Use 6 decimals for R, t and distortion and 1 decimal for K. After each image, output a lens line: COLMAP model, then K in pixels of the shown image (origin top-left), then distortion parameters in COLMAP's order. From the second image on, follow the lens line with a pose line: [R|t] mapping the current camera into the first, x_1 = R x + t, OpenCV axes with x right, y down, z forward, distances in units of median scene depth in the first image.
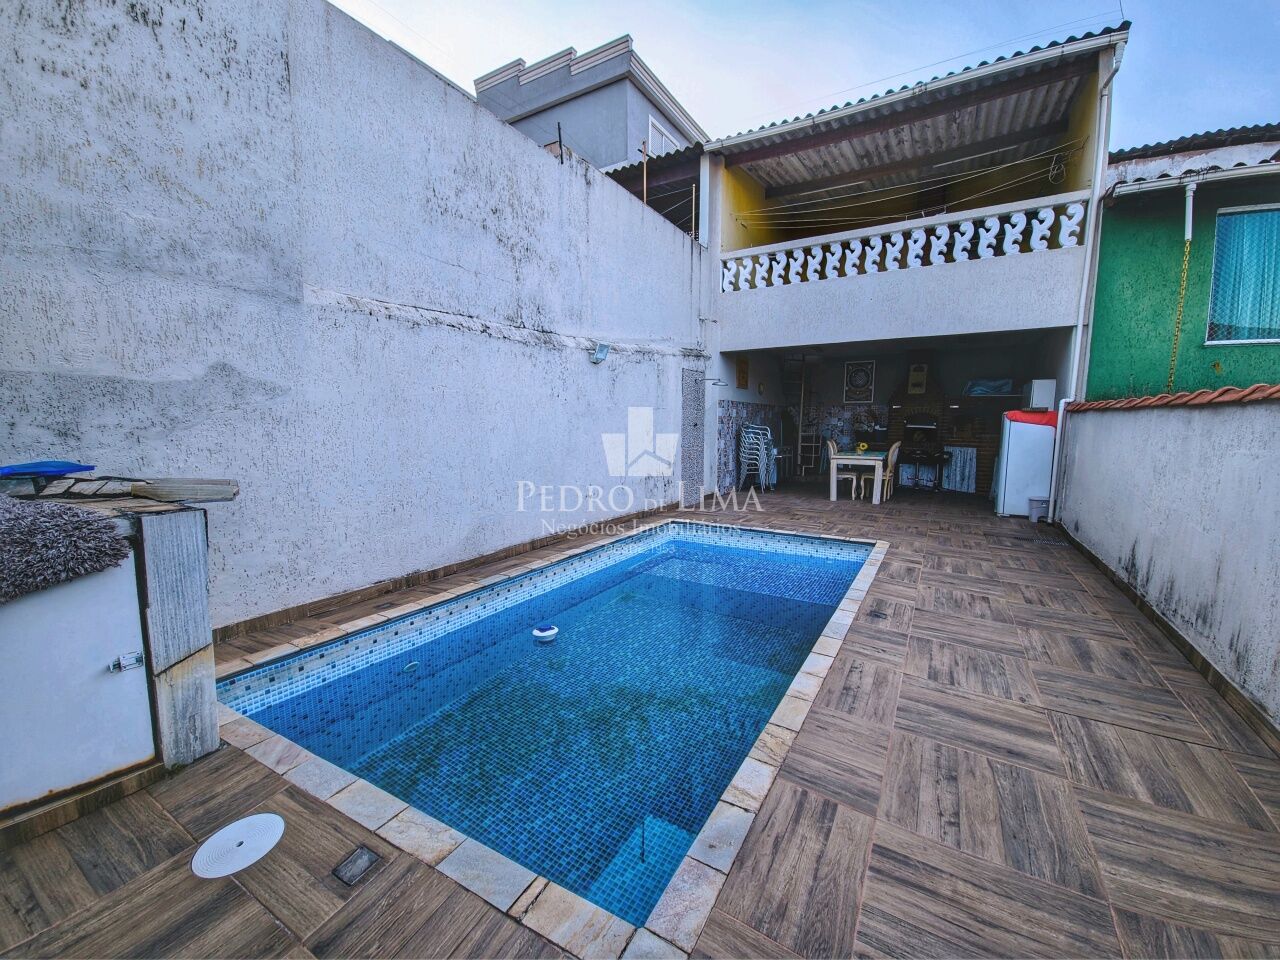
lens RADIAL K [[518.2, 0, 640.0], [0, 518.2, 480.0], [0, 0, 1]] dist [0.000218, -0.000094]
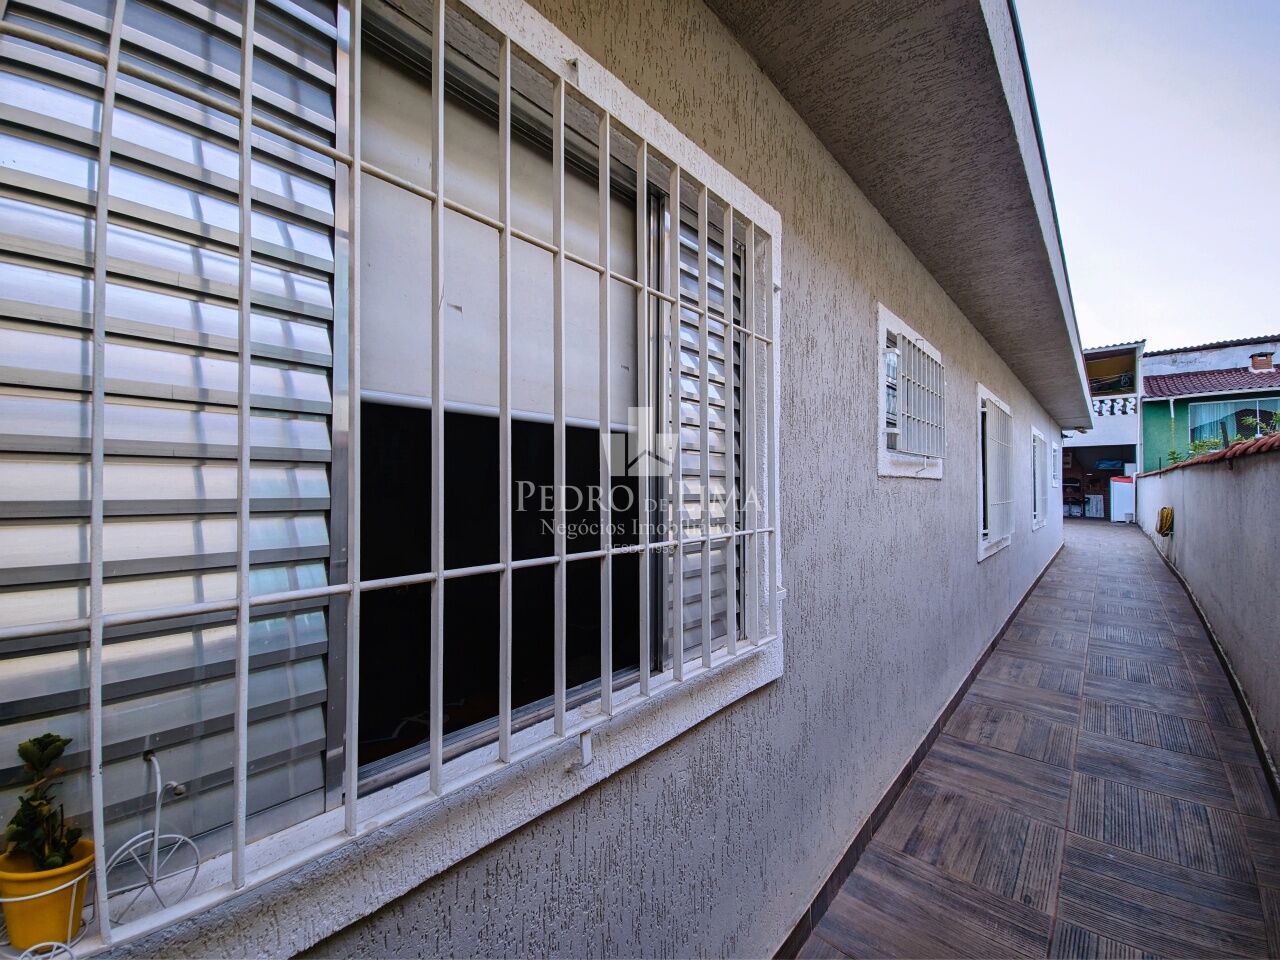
lens RADIAL K [[518.2, 0, 640.0], [0, 518.2, 480.0], [0, 0, 1]] dist [0.000218, -0.000094]
pose [[0.980753, -0.007891, -0.195094, -0.735914], [-0.016350, 0.992355, -0.122331, 0.159333], [0.194568, 0.123166, 0.973126, -1.342077]]
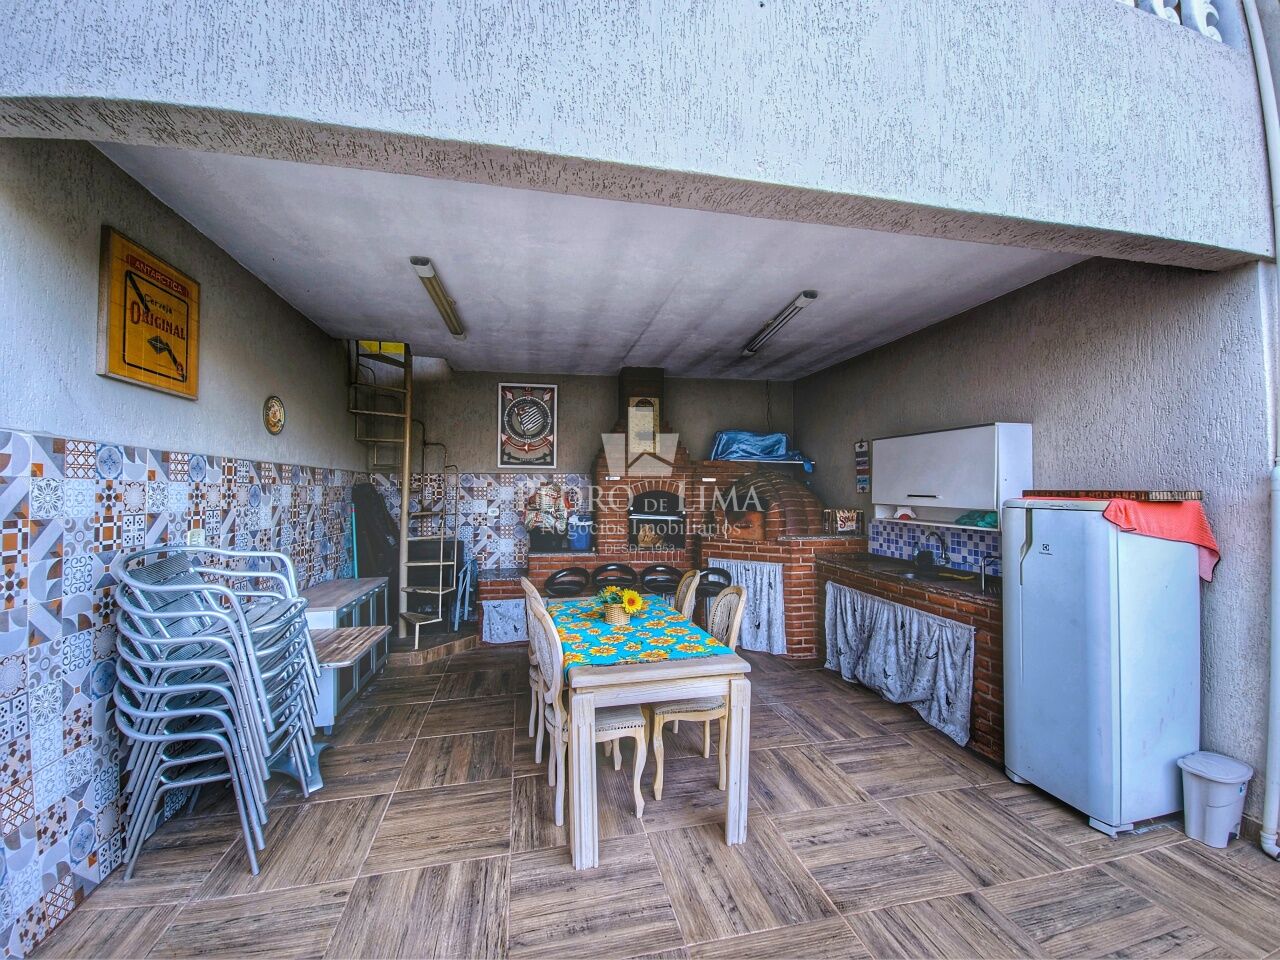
lens RADIAL K [[518.2, 0, 640.0], [0, 518.2, 480.0], [0, 0, 1]] dist [0.000218, -0.000094]
pose [[0.729683, 0.011524, 0.683688, 0.198797], [0.078381, 0.991858, -0.100372, -0.097220], [-0.679278, 0.126828, 0.722839, 0.691969]]
